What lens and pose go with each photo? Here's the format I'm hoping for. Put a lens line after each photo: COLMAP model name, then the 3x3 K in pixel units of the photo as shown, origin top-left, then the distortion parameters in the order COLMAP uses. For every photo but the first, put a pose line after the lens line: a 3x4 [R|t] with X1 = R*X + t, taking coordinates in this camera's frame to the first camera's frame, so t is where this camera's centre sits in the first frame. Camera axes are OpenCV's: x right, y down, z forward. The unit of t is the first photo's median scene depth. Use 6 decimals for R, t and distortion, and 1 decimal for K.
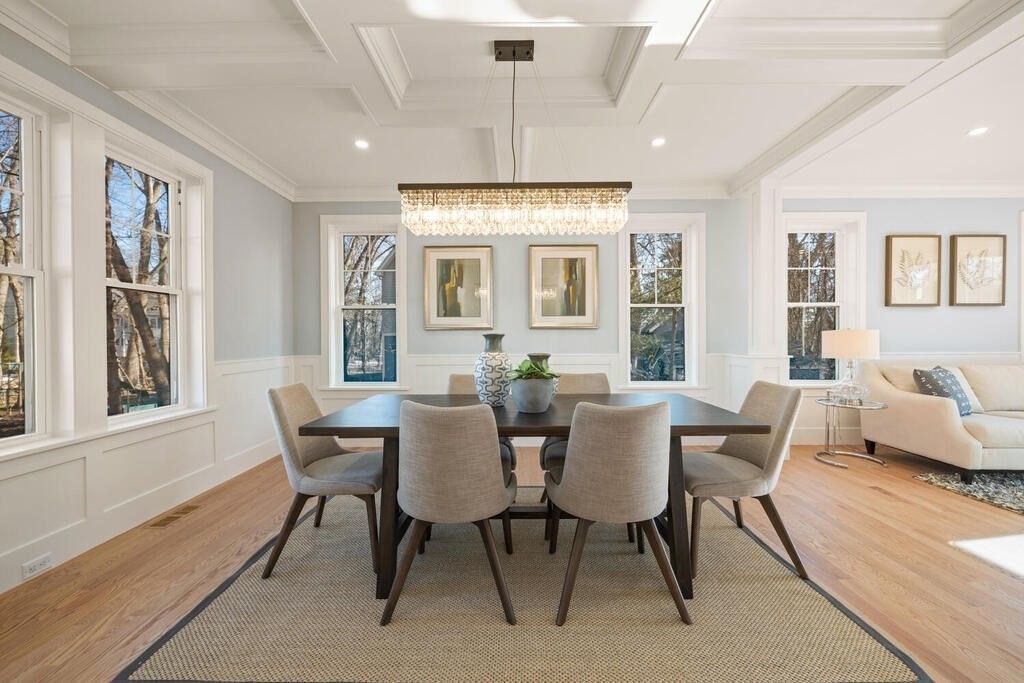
lens RADIAL K [[399.7, 0, 512.0], [0, 399.7, 341.5], [0, 0, 1]] dist [-0.000358, -0.000092]
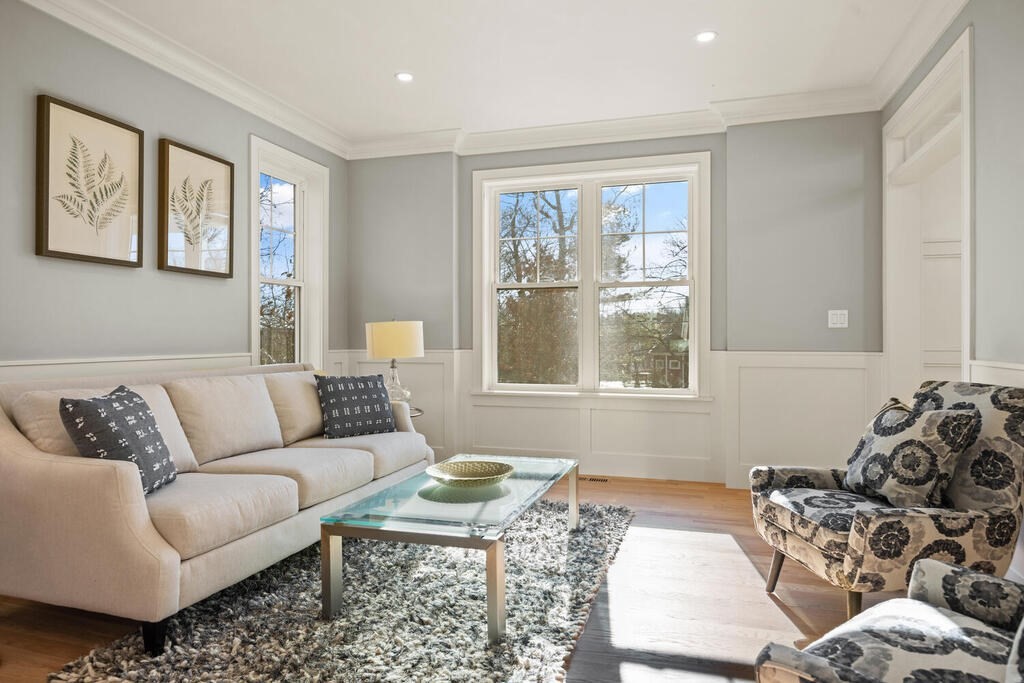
lens RADIAL K [[573.4, 0, 512.0], [0, 573.4, 341.5], [0, 0, 1]] dist [-0.001199, -0.000570]
pose [[0.265501, 0.001648, 0.964109, 0.548487], [0.010370, 0.999936, -0.004565, 0.017739], [-0.964055, 0.011210, 0.265467, 0.388509]]
